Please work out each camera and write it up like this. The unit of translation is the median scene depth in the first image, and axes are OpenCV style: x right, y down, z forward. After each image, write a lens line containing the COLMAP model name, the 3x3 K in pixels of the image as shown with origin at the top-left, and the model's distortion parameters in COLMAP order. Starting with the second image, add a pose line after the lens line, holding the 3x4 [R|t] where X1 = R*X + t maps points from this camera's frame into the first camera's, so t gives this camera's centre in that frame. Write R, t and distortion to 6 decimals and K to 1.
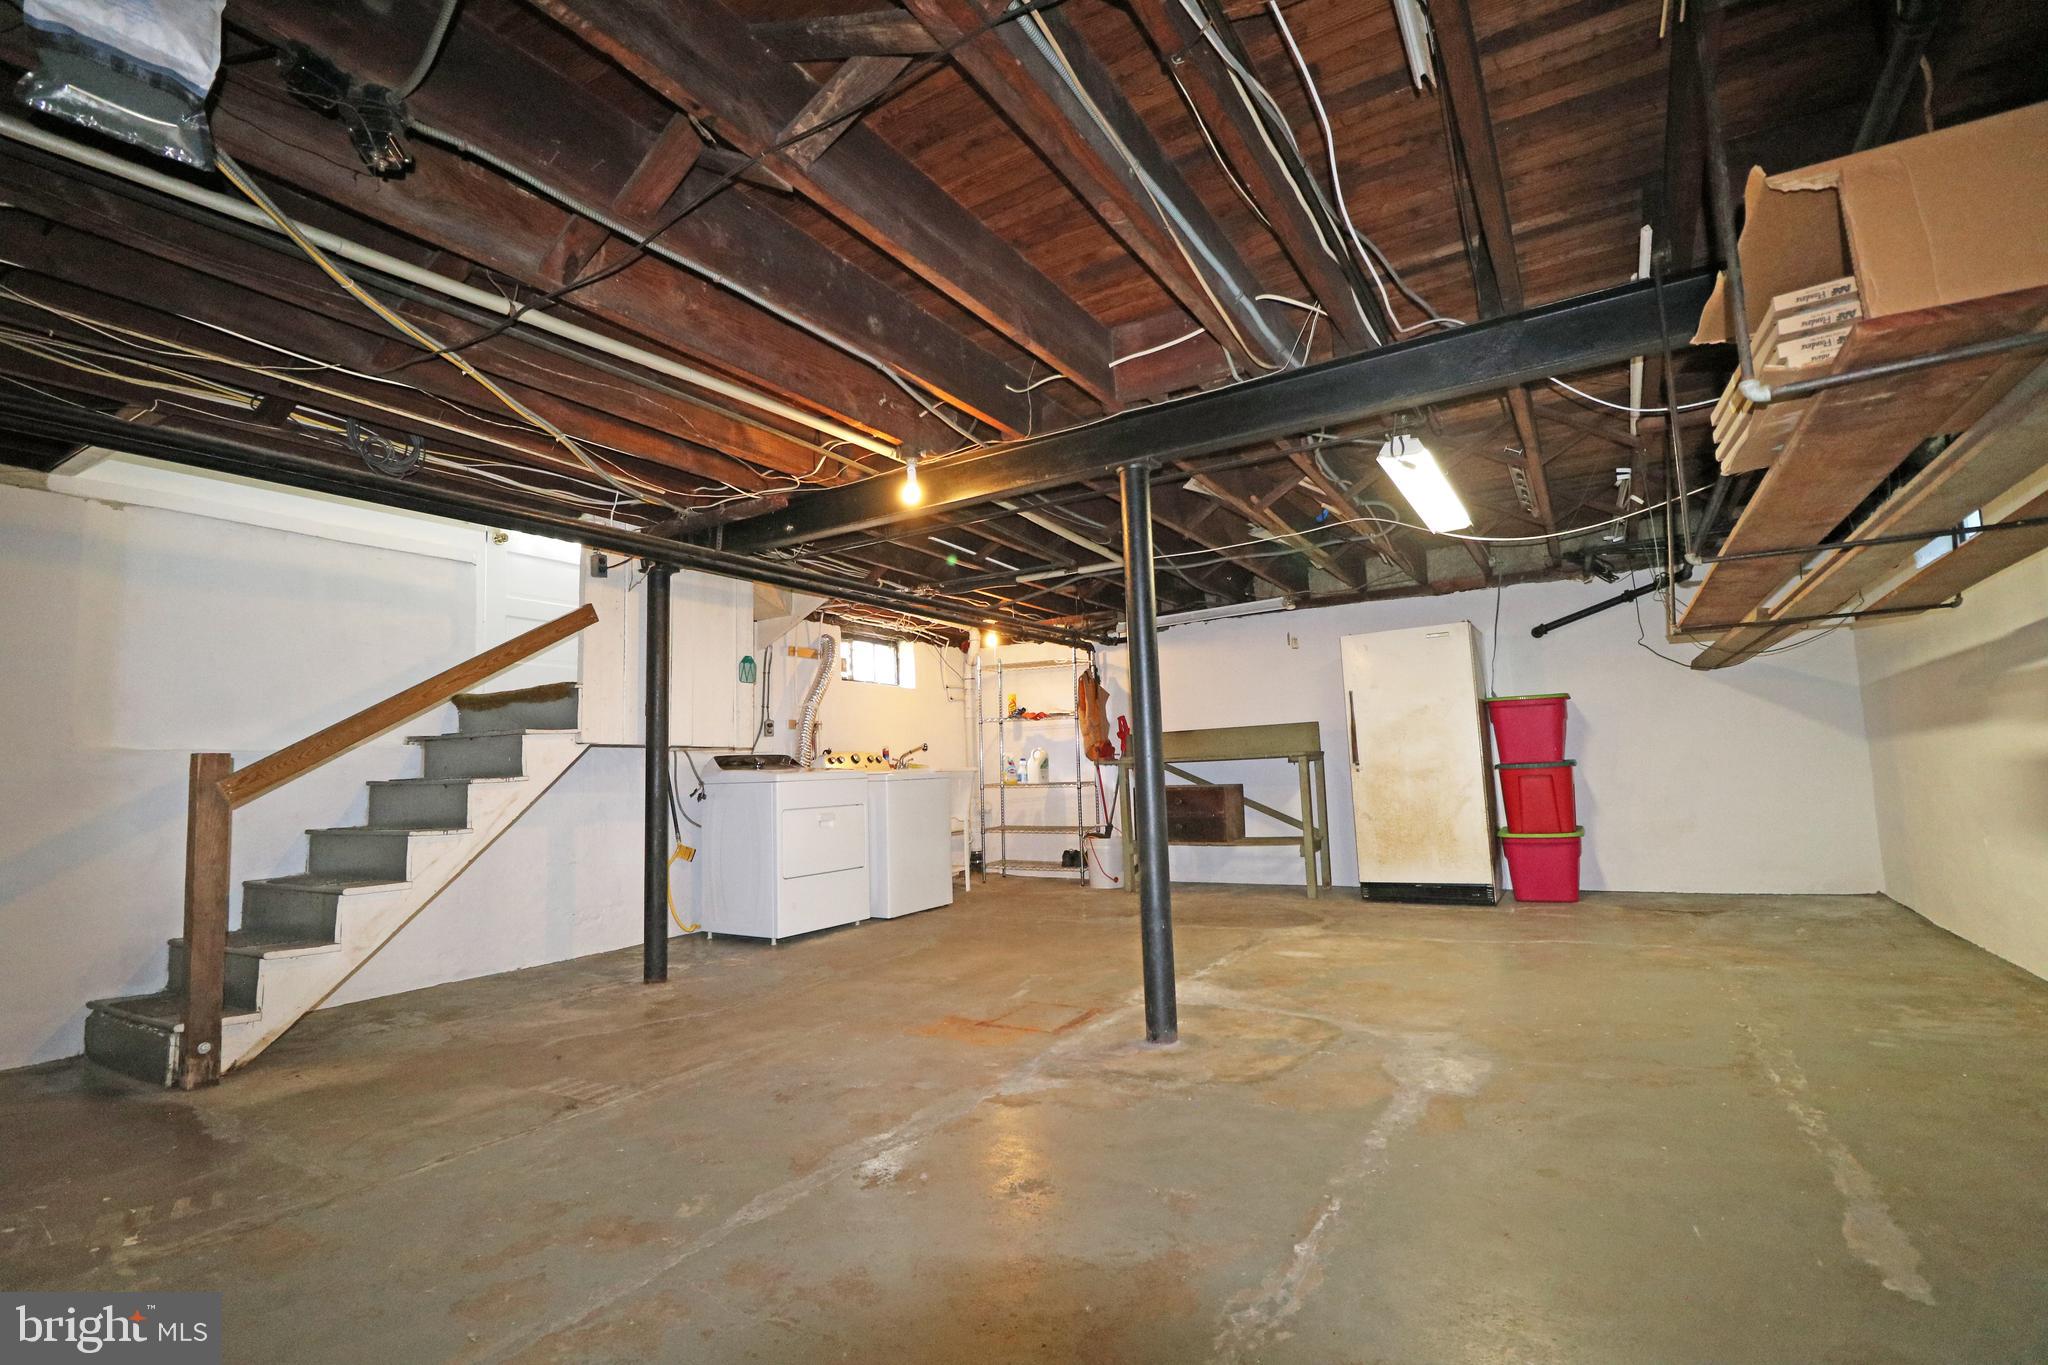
lens RADIAL K [[947.7, 0, 1034.9], [0, 947.7, 679.0], [0, 0, 1]] dist [-0.001622, -0.013075]
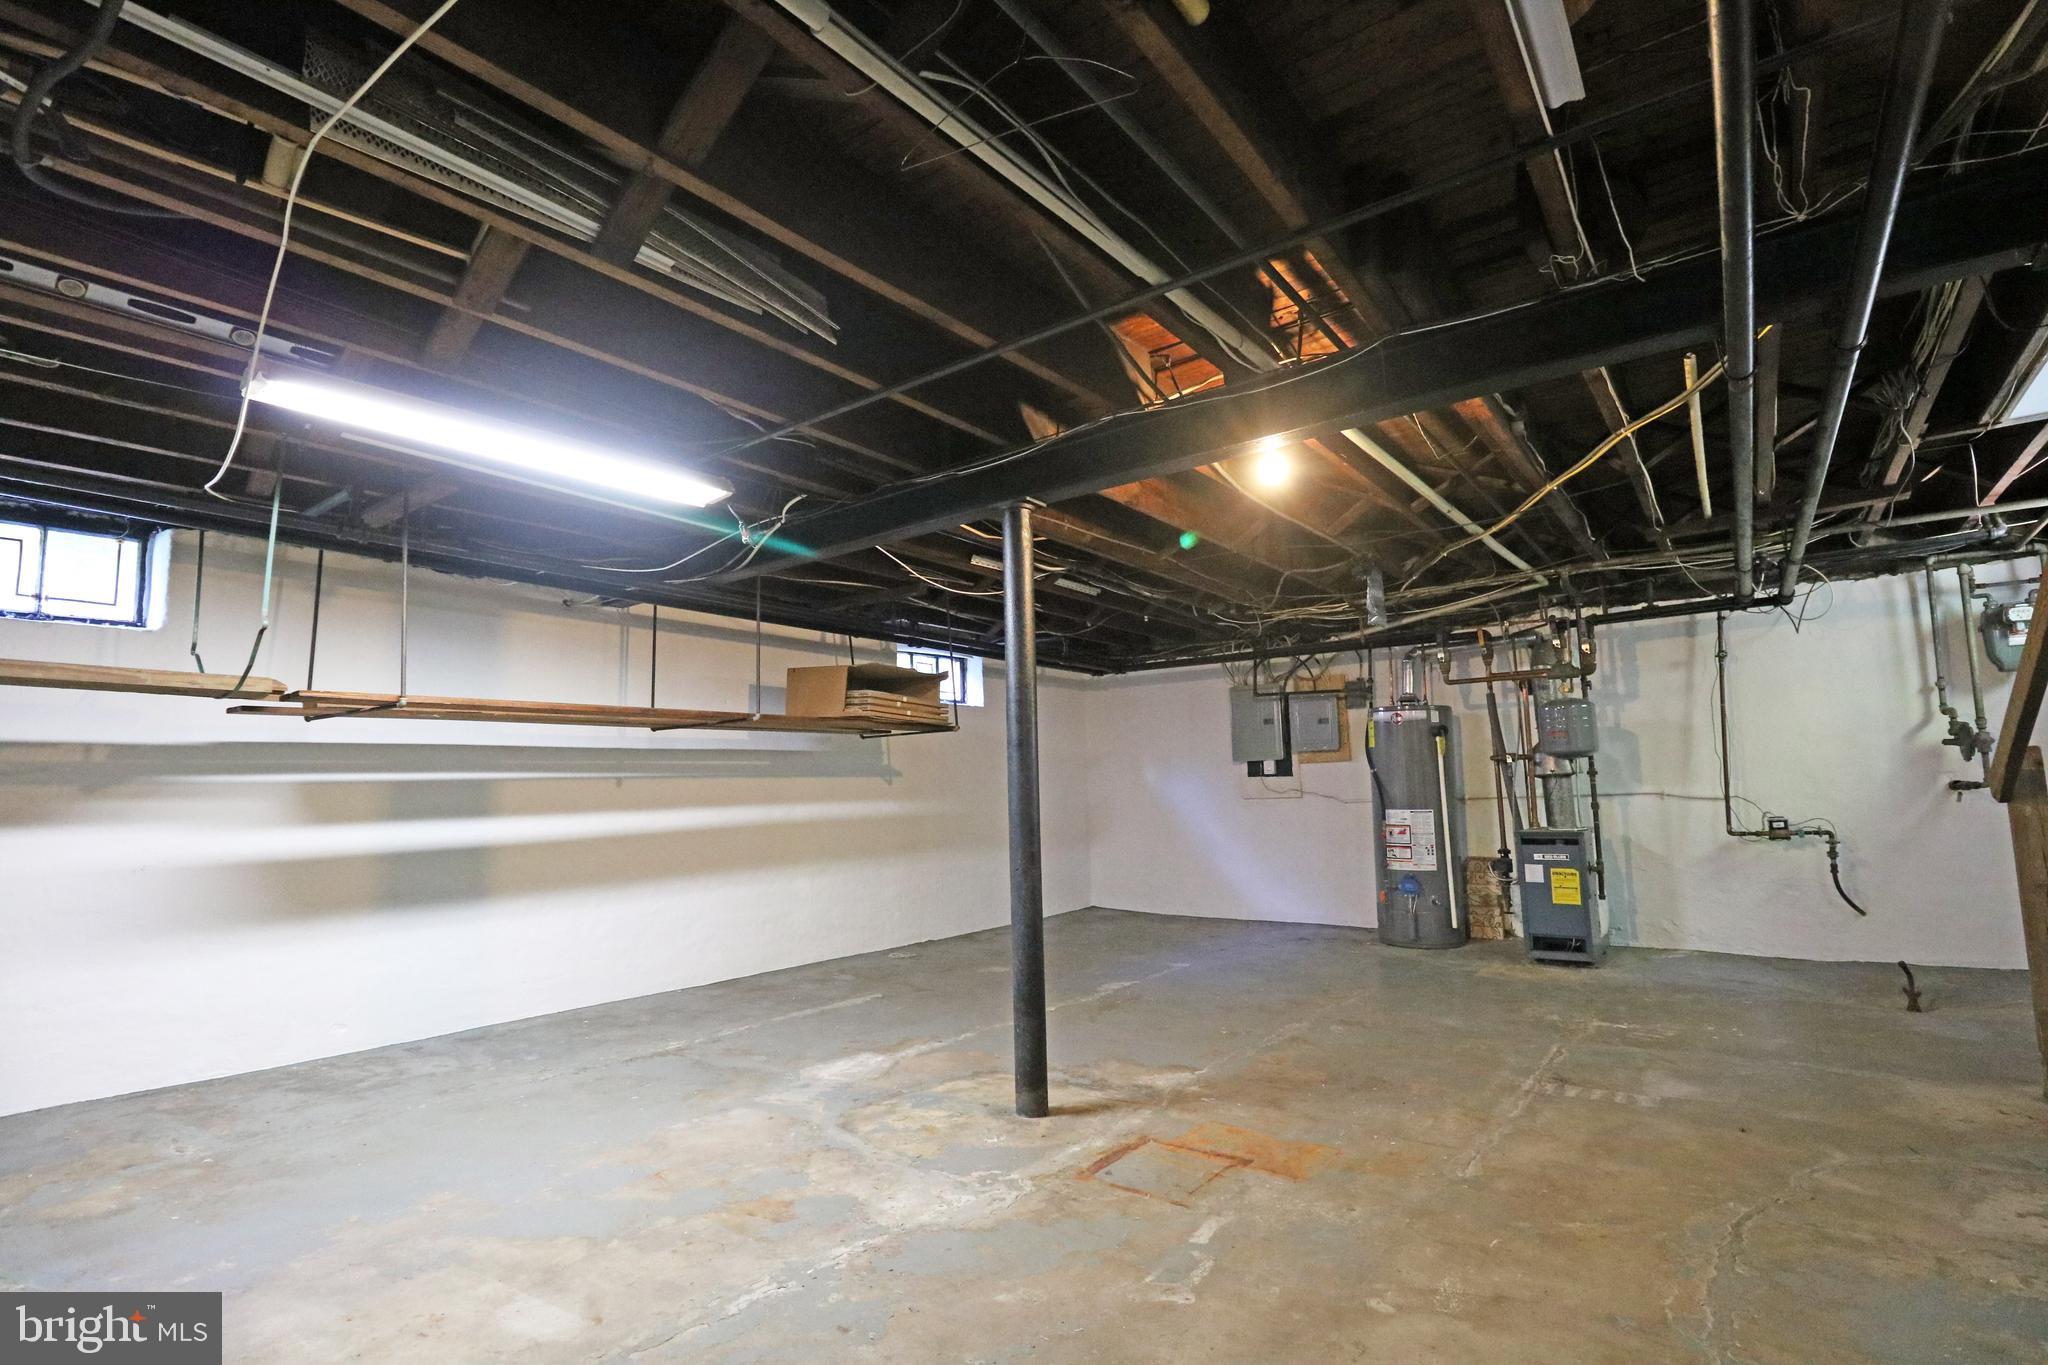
lens RADIAL K [[947.7, 0, 1034.9], [0, 947.7, 679.0], [0, 0, 1]] dist [-0.001622, -0.013075]
pose [[-0.992441, 0.073593, 0.098210, 0.007644], [0.049518, 0.972347, -0.228229, 0.193200], [-0.112290, -0.221640, -0.968642, 2.221532]]
